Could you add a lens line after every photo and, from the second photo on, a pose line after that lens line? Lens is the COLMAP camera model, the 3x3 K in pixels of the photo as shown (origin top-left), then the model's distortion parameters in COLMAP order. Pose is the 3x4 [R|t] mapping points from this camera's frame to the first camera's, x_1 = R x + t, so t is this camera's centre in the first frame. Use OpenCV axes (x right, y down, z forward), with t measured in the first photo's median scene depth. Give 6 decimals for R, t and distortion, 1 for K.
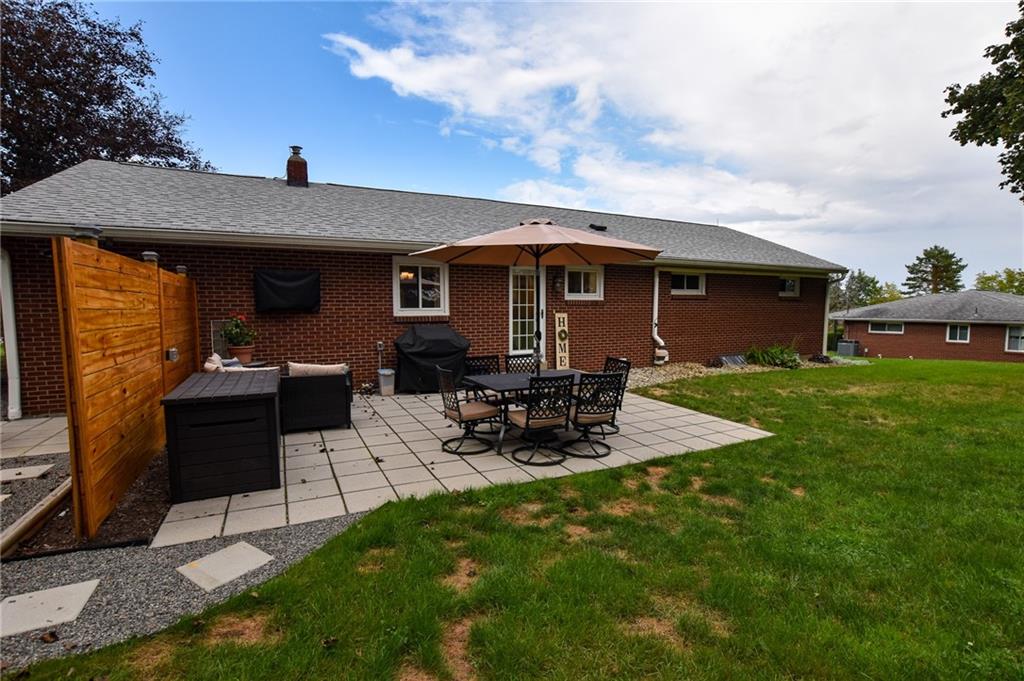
lens RADIAL K [[465.2, 0, 529.8], [0, 465.2, 340.6], [0, 0, 1]] dist [-0.027775, 0.000248]
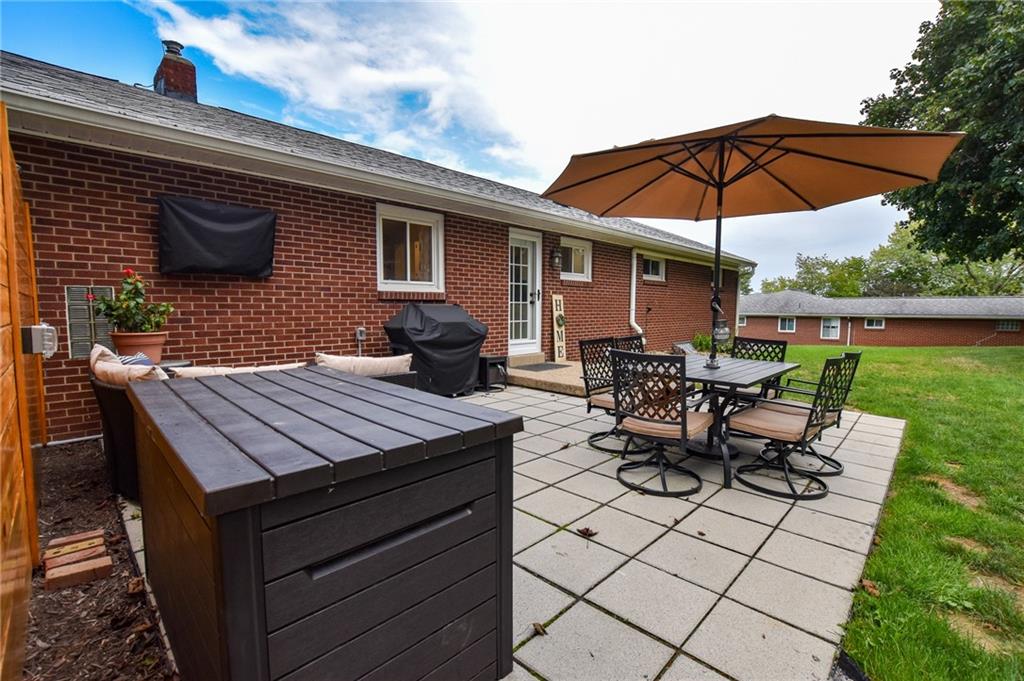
lens RADIAL K [[442.2, 0, 514.4], [0, 442.2, 333.0], [0, 0, 1]] dist [-0.025280, 0.000128]
pose [[0.946876, -0.014672, 0.321265, -0.229872], [0.020614, 0.999673, -0.015101, 0.018065], [-0.320939, 0.020921, 0.946869, 0.233630]]
